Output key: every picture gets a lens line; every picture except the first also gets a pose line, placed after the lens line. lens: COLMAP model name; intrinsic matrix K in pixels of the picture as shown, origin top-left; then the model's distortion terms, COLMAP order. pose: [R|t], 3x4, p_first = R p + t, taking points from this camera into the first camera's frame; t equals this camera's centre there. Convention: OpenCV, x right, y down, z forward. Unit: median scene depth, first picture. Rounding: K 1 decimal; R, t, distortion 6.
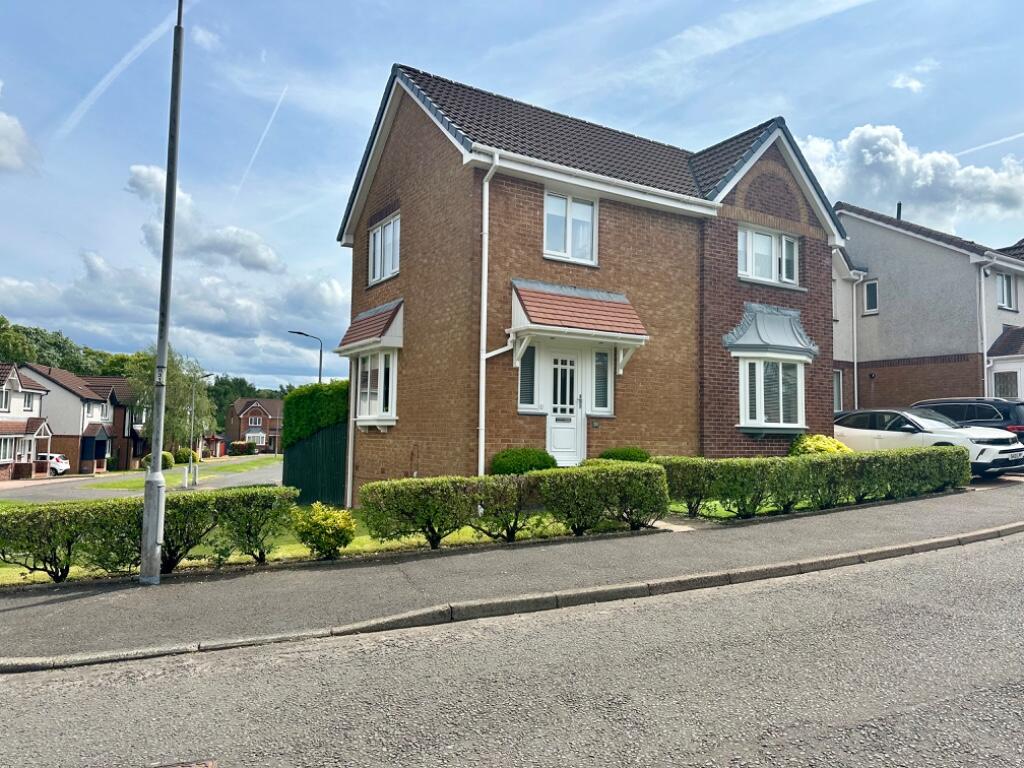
lens RADIAL K [[719.8, 0, 512.0], [0, 719.8, 384.0], [0, 0, 1]] dist [0.143970, -0.243064]
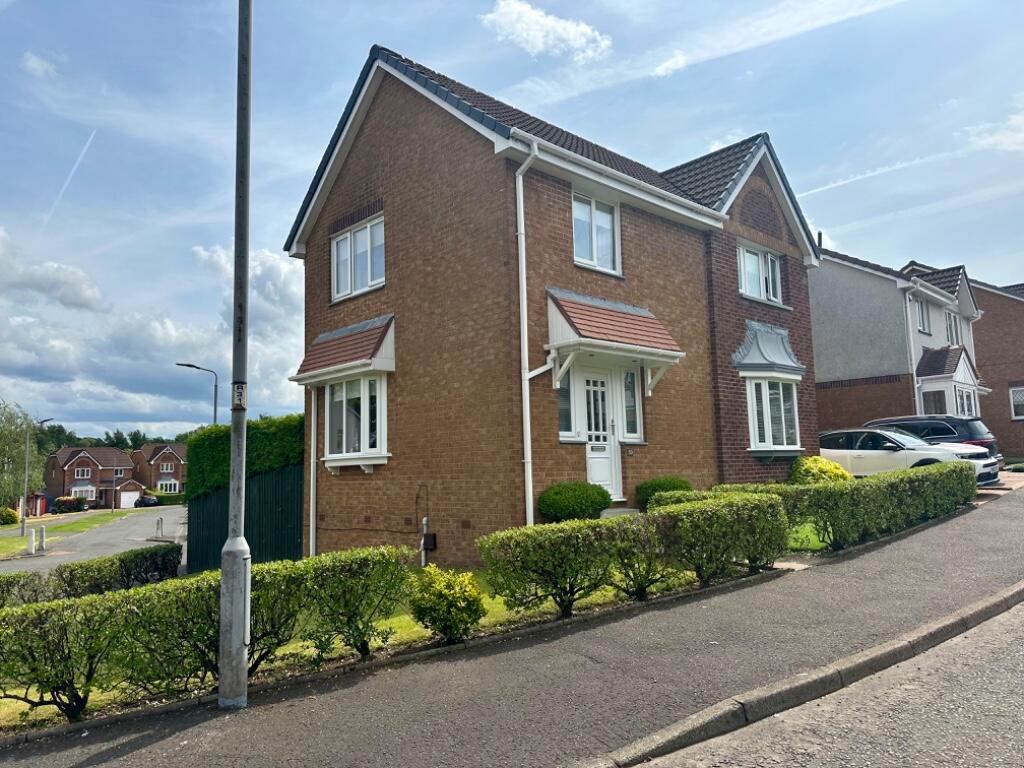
lens RADIAL K [[719.8, 0, 512.0], [0, 719.8, 384.0], [0, 0, 1]] dist [0.143970, -0.243064]
pose [[0.977234, -0.017978, 0.211399, -0.196519], [0.028864, 0.998405, -0.048524, 0.009827], [-0.210190, 0.053521, 0.976194, 0.144640]]
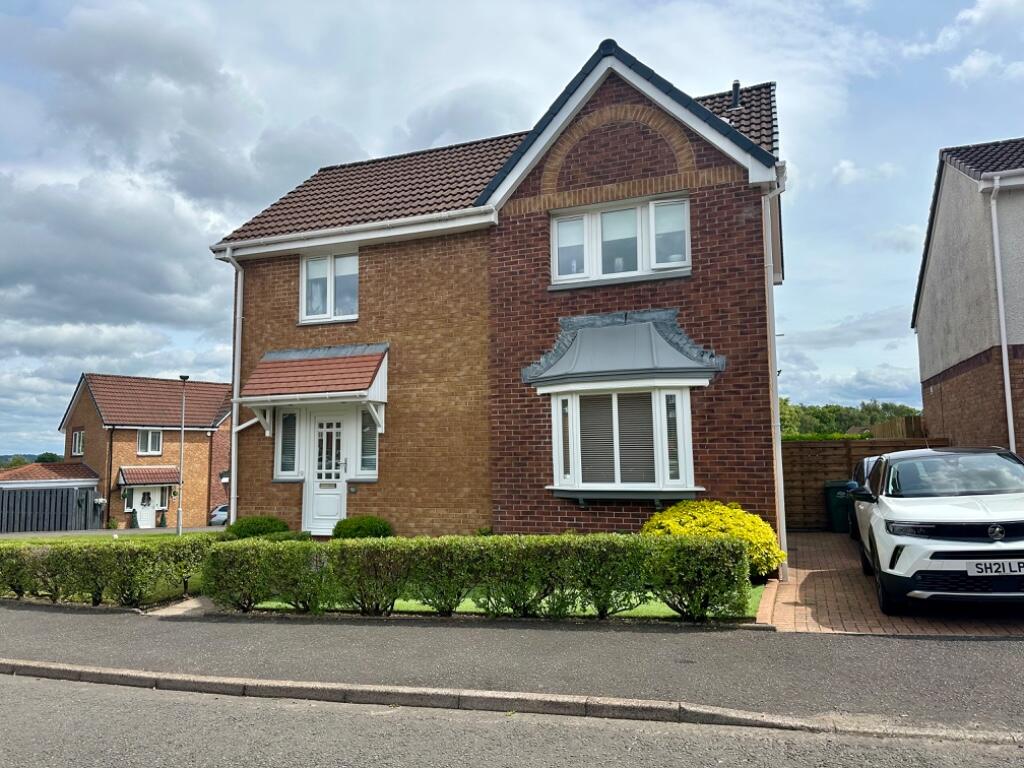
lens RADIAL K [[719.8, 0, 512.0], [0, 719.8, 384.0], [0, 0, 1]] dist [0.143970, -0.243064]
pose [[0.601338, -0.103905, -0.792210, 0.913678], [0.074461, 0.994481, -0.073914, 0.004466], [0.795517, -0.014542, 0.605756, 0.553074]]
